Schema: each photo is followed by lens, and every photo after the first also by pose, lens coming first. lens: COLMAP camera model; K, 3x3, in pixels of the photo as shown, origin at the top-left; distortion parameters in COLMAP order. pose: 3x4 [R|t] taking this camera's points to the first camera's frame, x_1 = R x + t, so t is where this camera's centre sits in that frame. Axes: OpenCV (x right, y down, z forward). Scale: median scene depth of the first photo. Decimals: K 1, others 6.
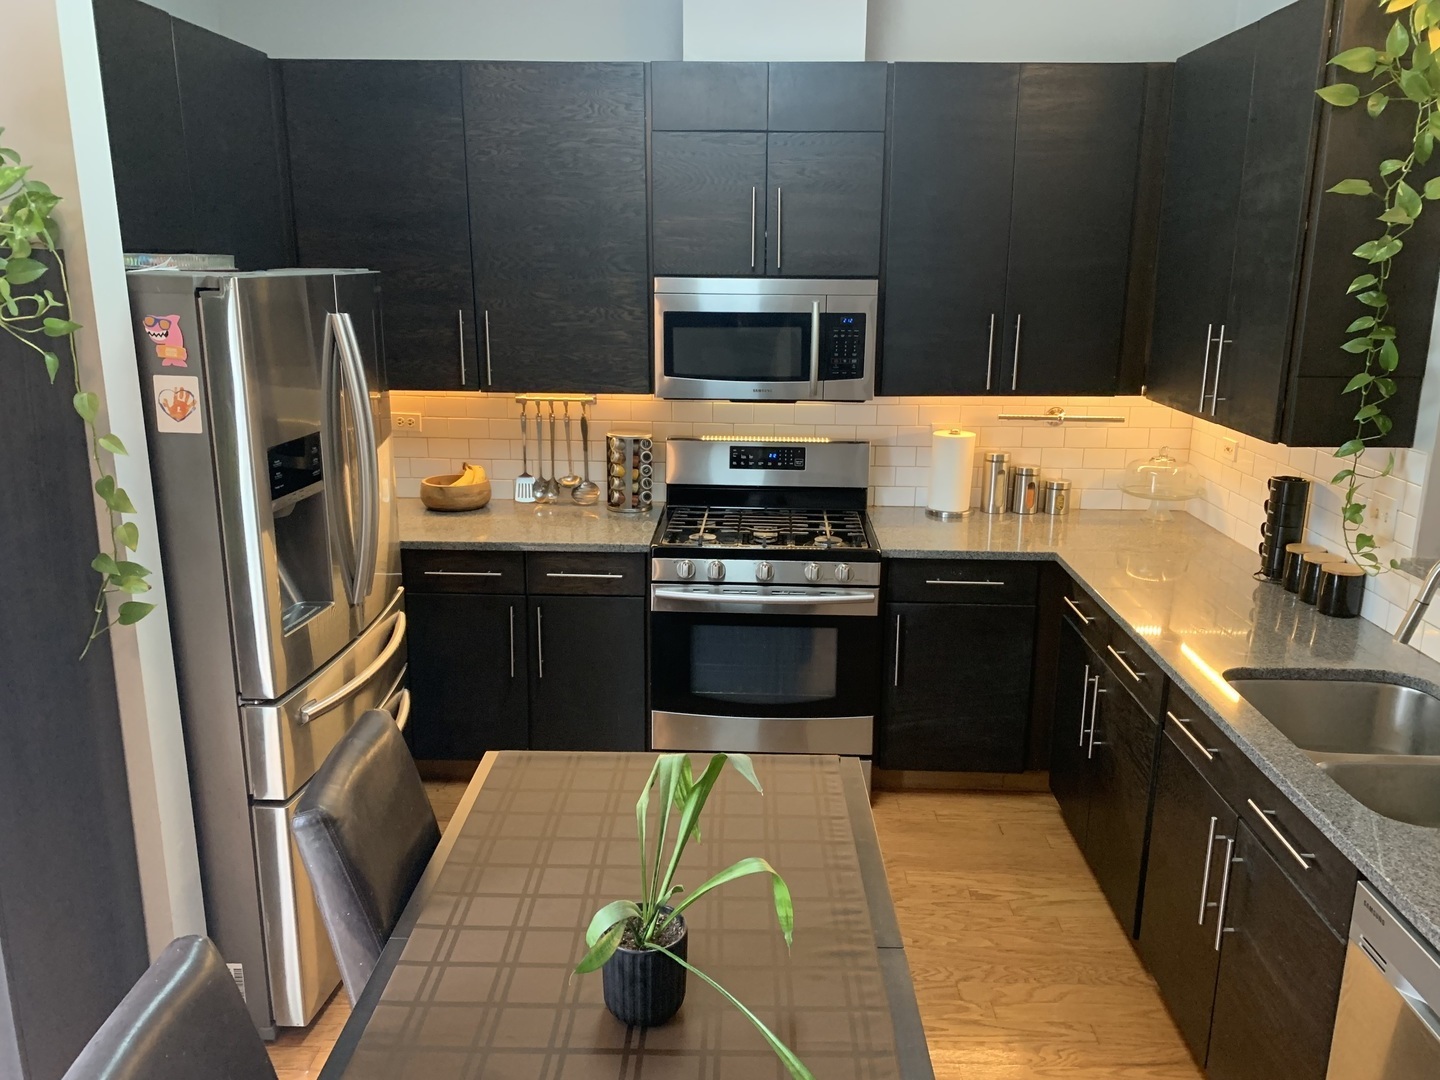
lens RADIAL K [[1097.2, 0, 720.4], [0, 1097.2, 542.8], [0, 0, 1]] dist [0.048359, -0.057882]
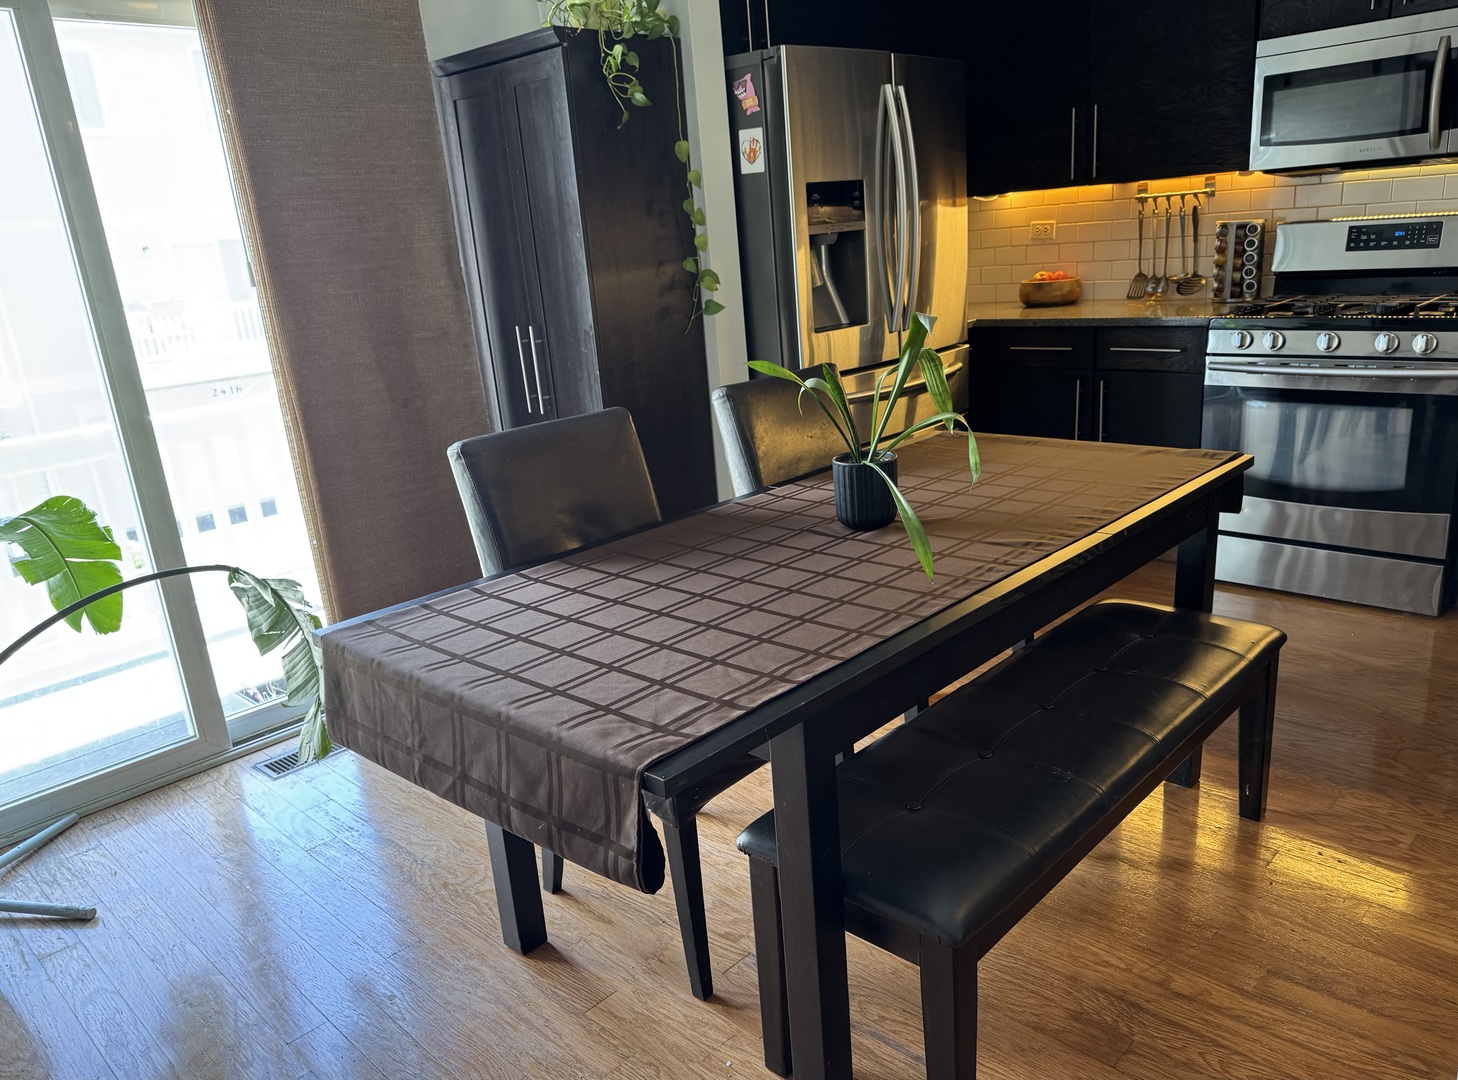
lens RADIAL K [[1063.8, 0, 735.1], [0, 1063.8, 538.7], [0, 0, 1]] dist [0.001156, -0.004556]
pose [[0.734305, 0.129040, -0.666442, 0.278751], [-0.091731, 0.991623, 0.090931, 0.148161], [0.672593, -0.005638, 0.739991, -0.004612]]
